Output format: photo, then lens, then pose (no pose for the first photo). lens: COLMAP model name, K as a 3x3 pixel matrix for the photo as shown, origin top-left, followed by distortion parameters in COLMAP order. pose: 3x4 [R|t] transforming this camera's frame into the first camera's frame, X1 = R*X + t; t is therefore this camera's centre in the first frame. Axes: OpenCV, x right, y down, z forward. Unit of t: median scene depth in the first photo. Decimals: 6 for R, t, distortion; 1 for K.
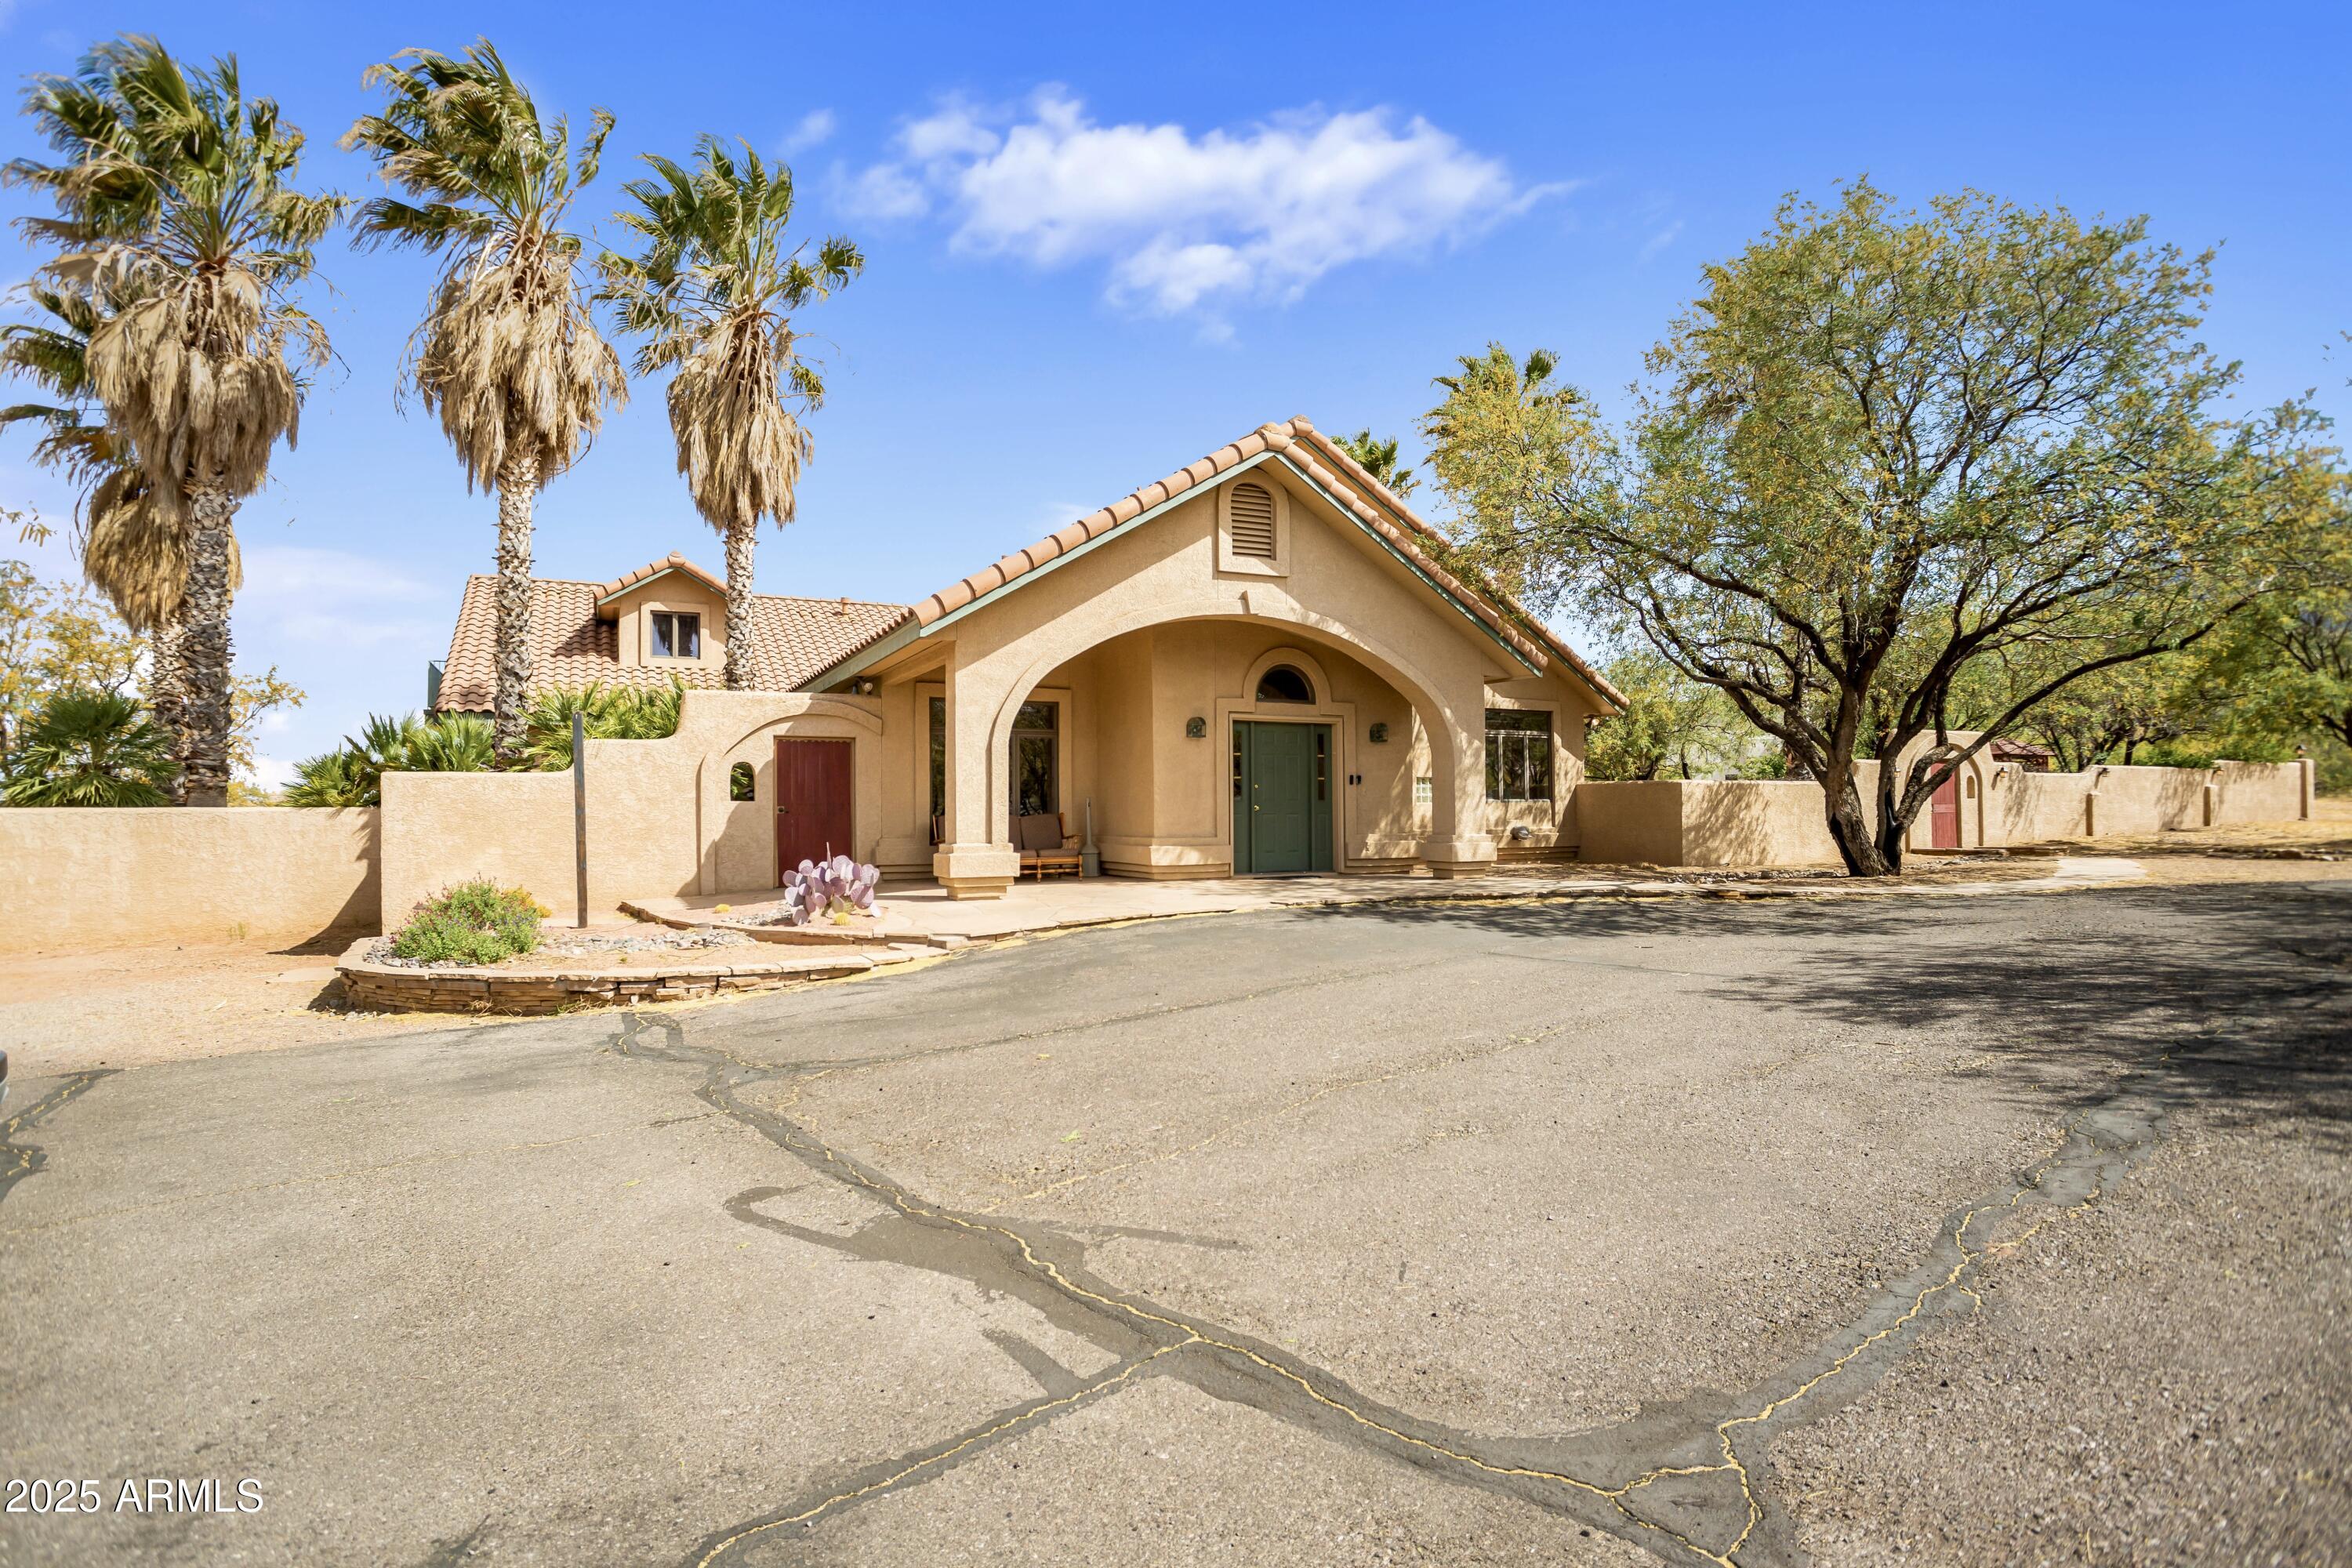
lens RADIAL K [[2702.8, 0, 1188.2], [0, 2702.8, 799.9], [0, 0, 1]] dist [0.092025, 0.000000]
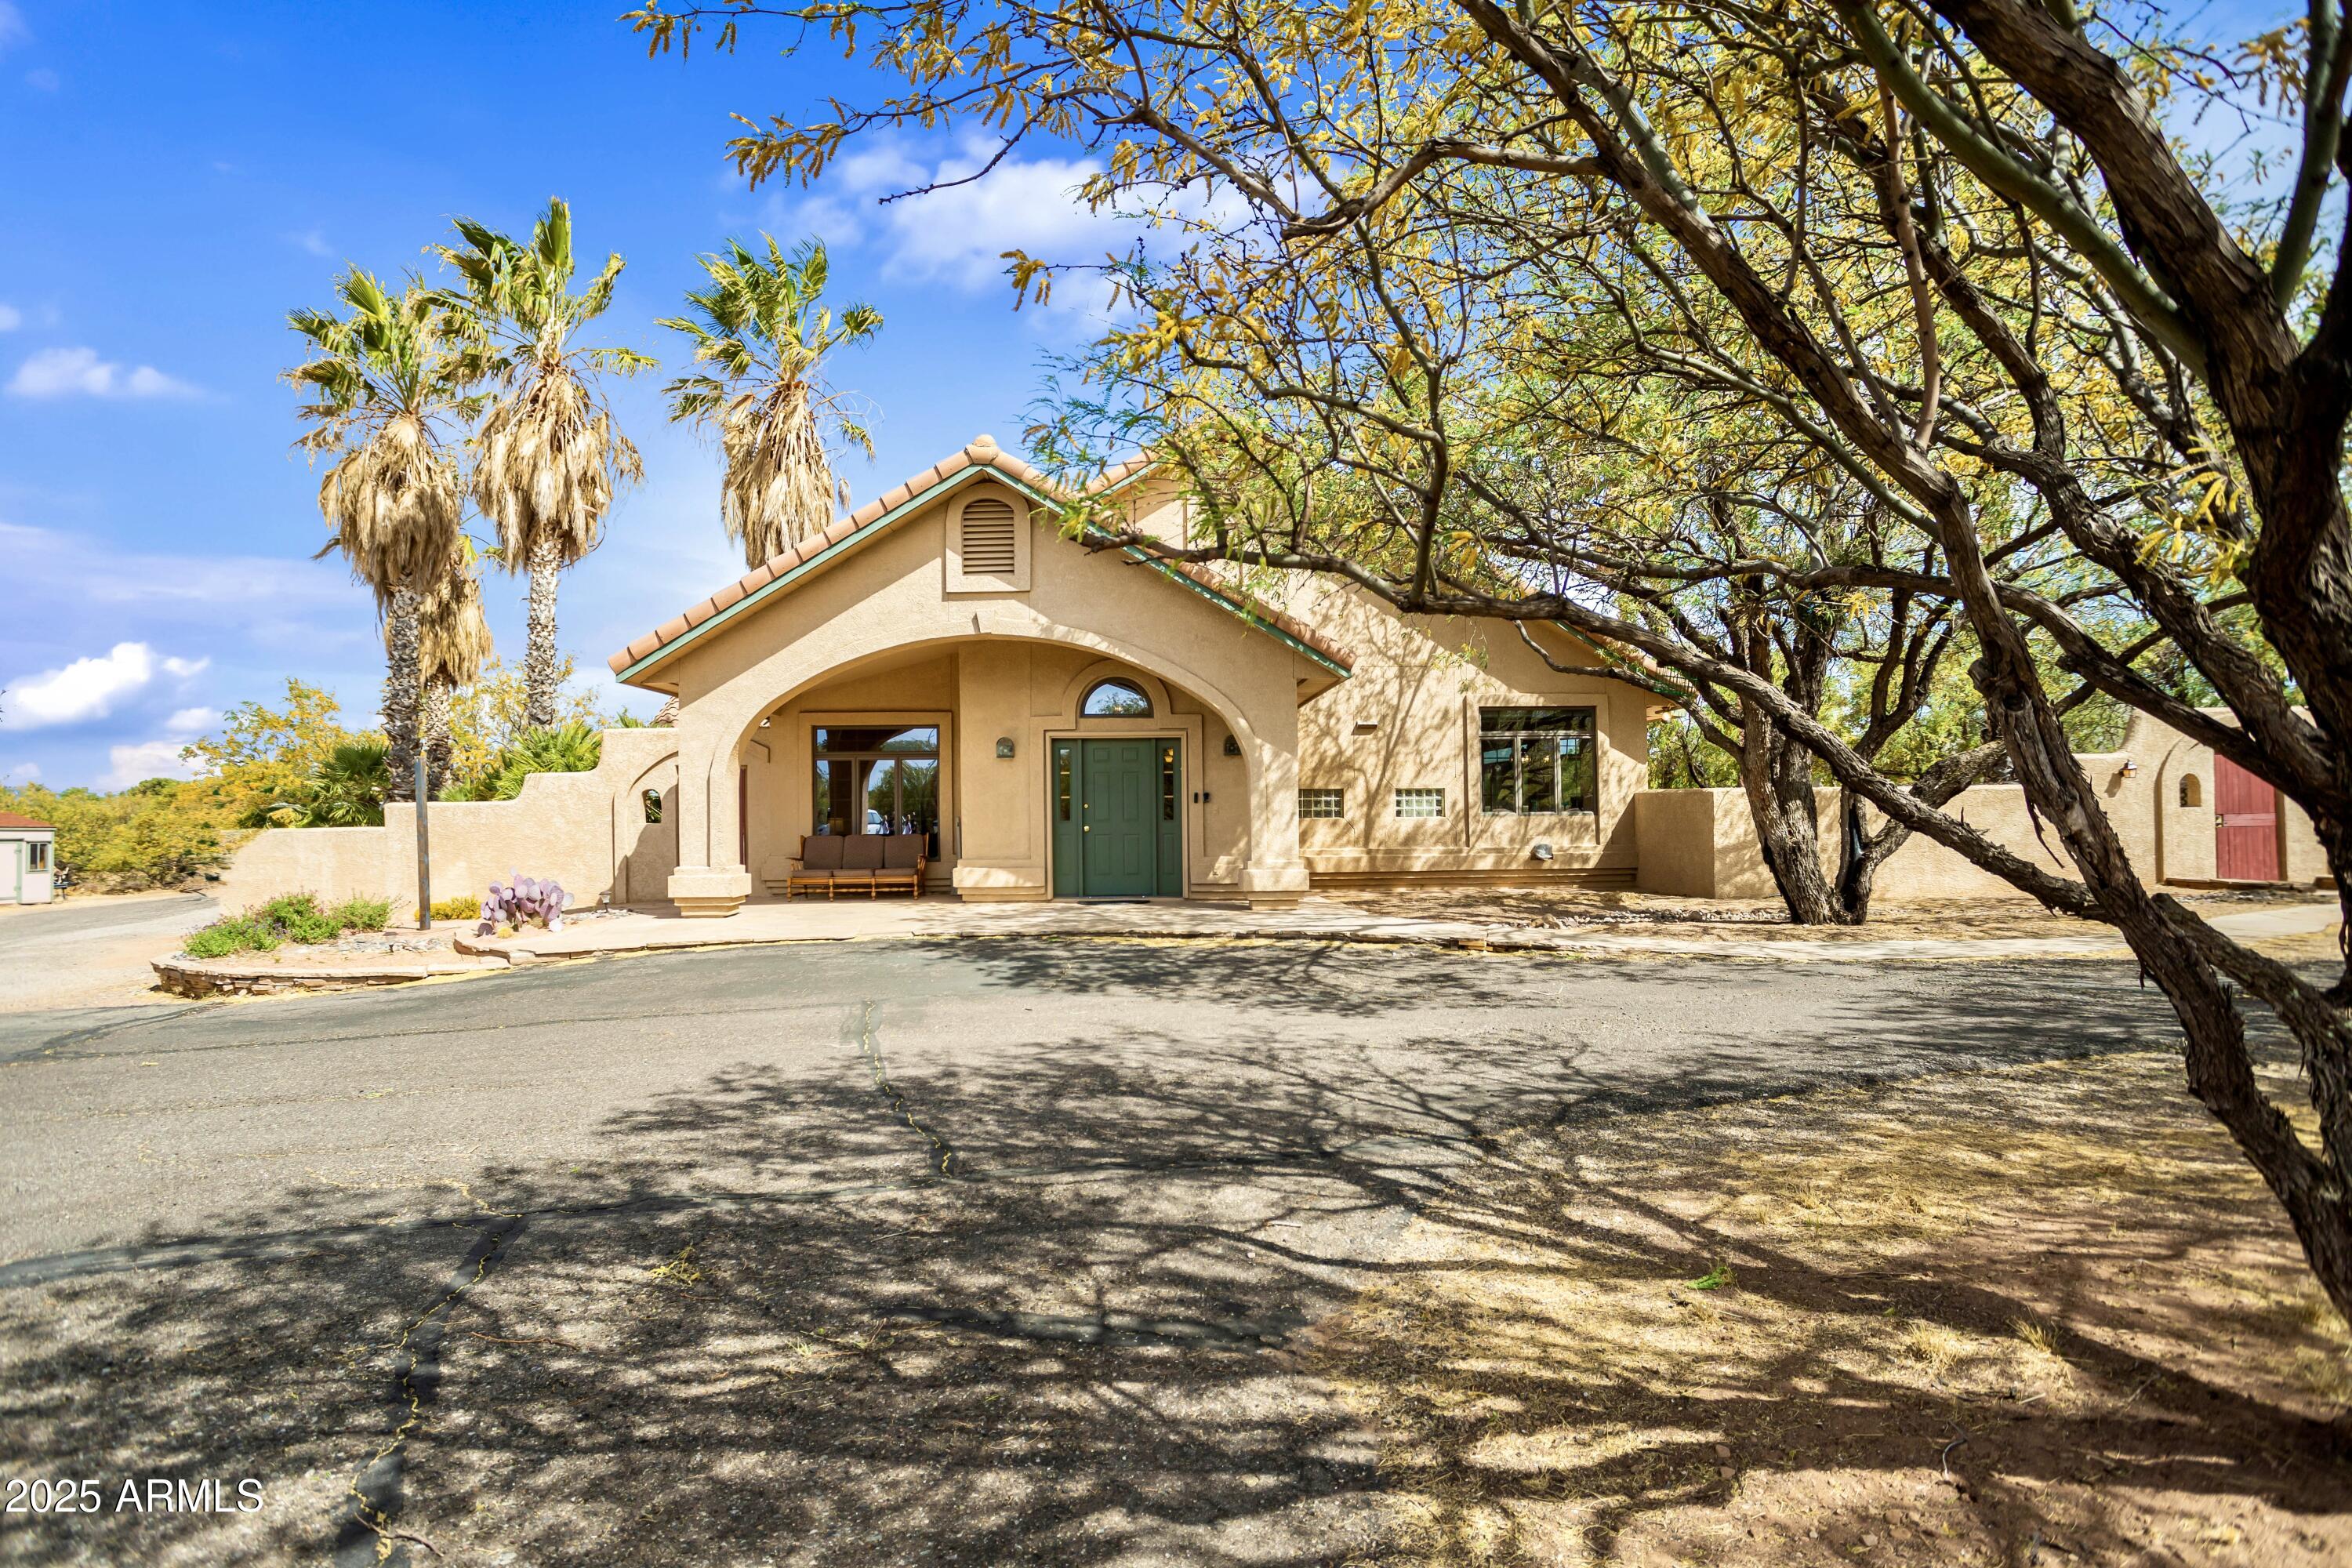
lens RADIAL K [[2702.8, 0, 1170.3], [0, 2702.8, 768.1], [0, 0, 1]] dist [0.092025, 0.000000]
pose [[0.576712, -0.006317, -0.816923, 0.850840], [0.017568, 0.999835, 0.004670, -0.022980], [0.816759, -0.017045, 0.576727, 0.485404]]
